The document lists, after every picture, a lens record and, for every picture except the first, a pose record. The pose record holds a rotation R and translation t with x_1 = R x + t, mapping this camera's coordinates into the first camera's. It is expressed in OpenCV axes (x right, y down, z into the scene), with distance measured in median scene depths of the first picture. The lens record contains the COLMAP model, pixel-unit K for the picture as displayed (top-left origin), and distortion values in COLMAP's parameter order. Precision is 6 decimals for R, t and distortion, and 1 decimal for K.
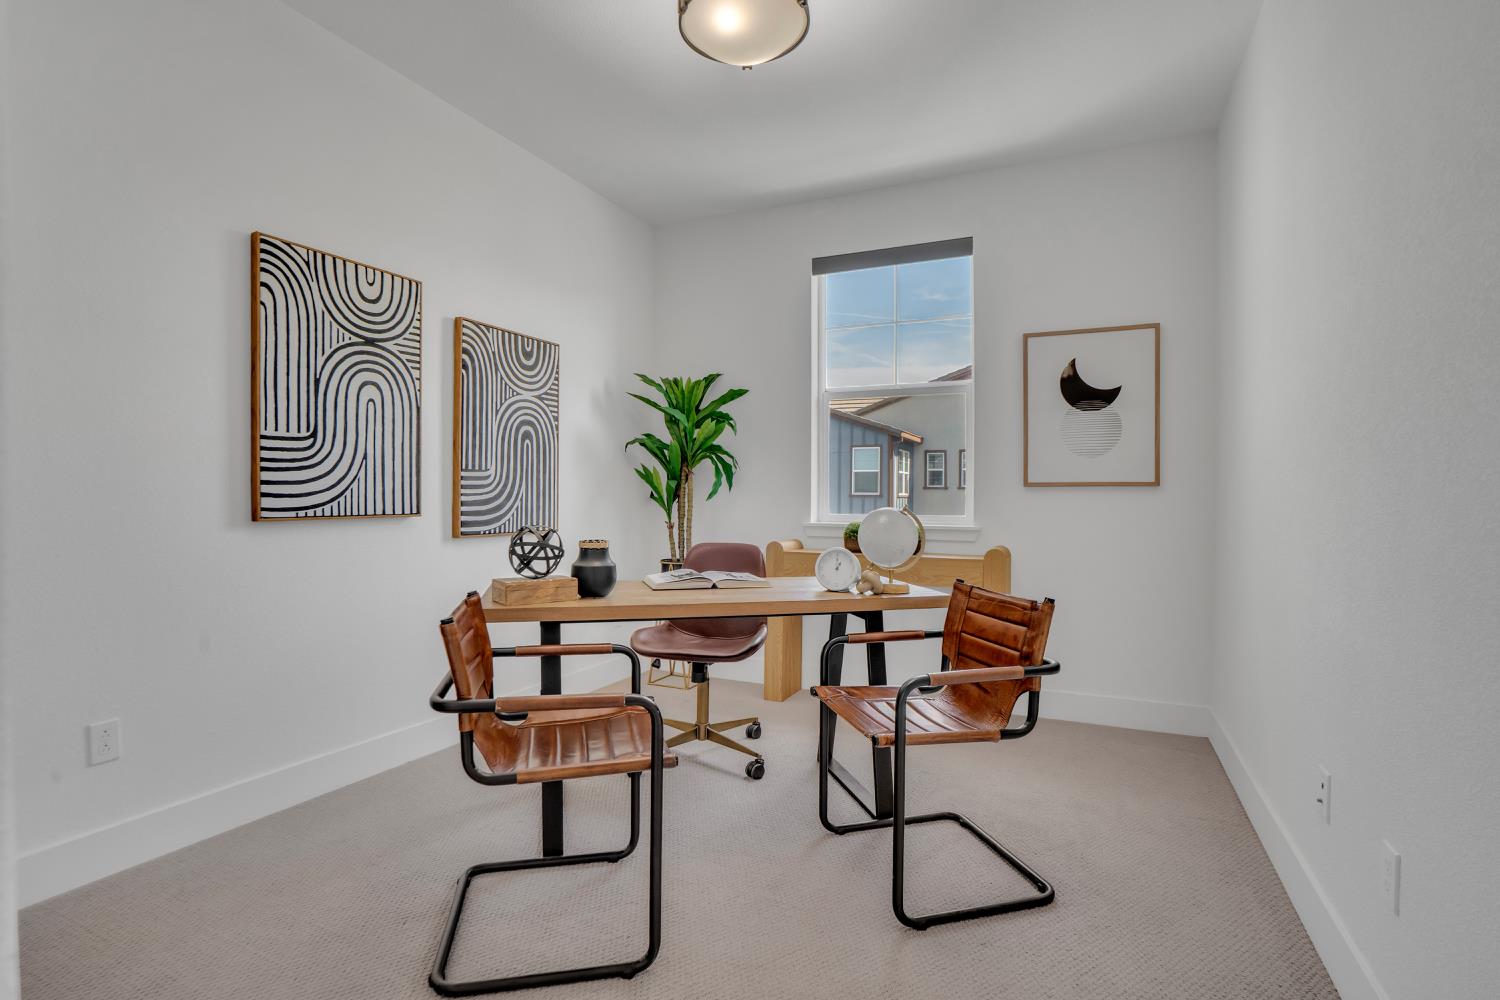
lens RADIAL K [[704.9, 0, 753.8], [0, 704.9, 506.0], [0, 0, 1]] dist [-0.061167, 0.023756]
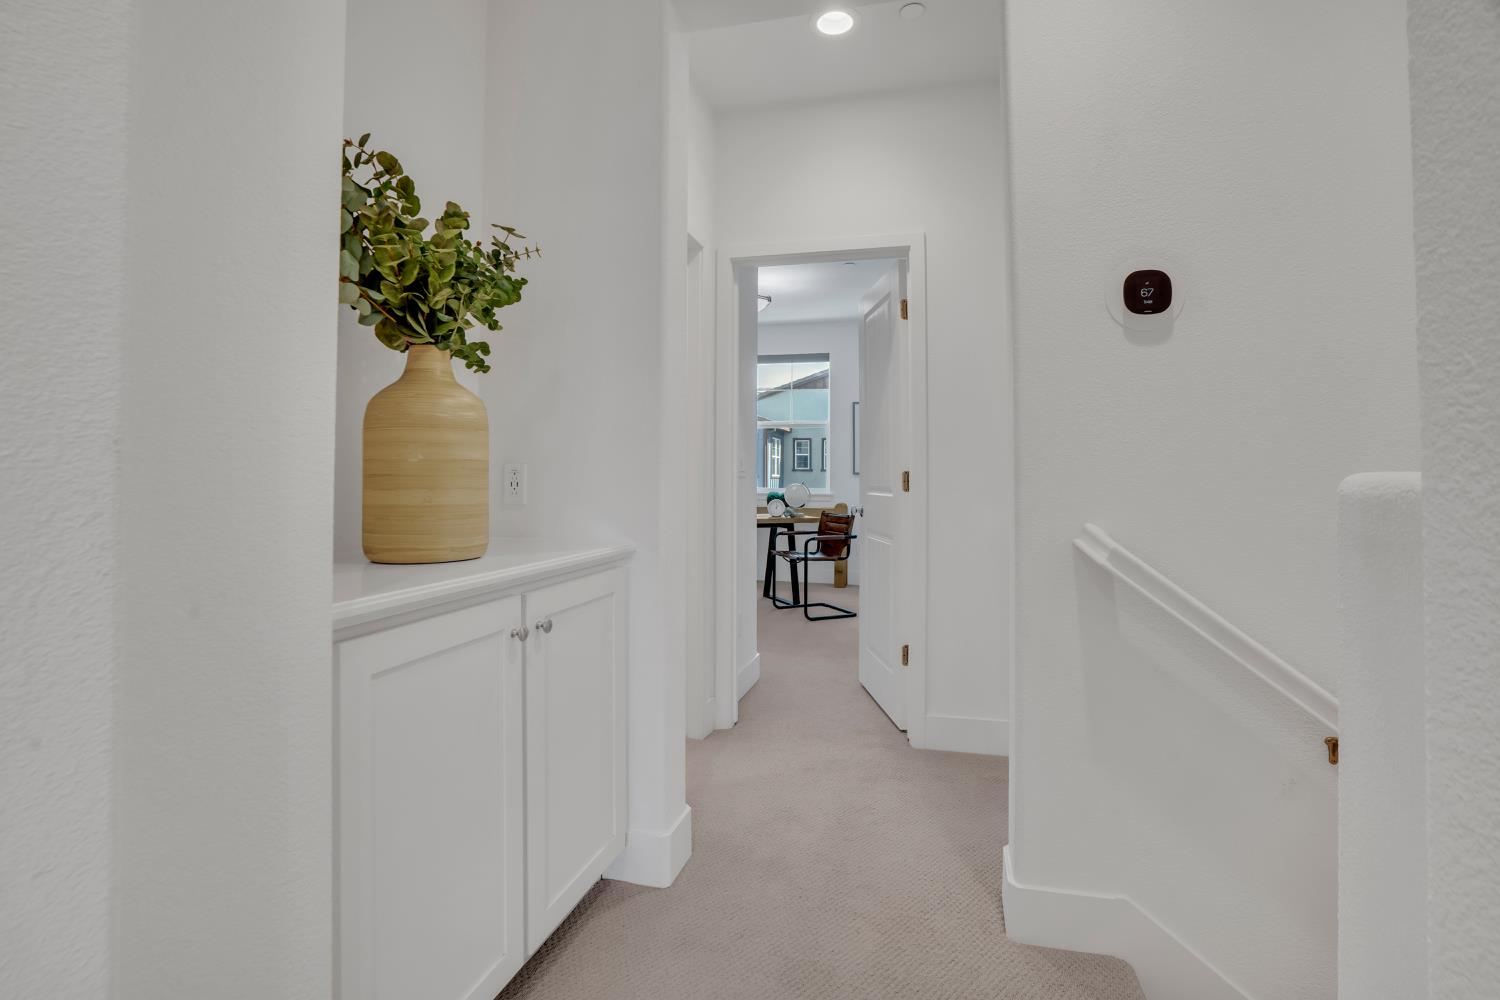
lens RADIAL K [[704.9, 0, 753.8], [0, 704.9, 506.0], [0, 0, 1]] dist [-0.061167, 0.023756]
pose [[0.982080, -0.007965, 0.188296, -0.298337], [0.002834, 0.999618, 0.027504, 0.012128], [-0.188443, -0.026477, 0.981727, -1.001387]]
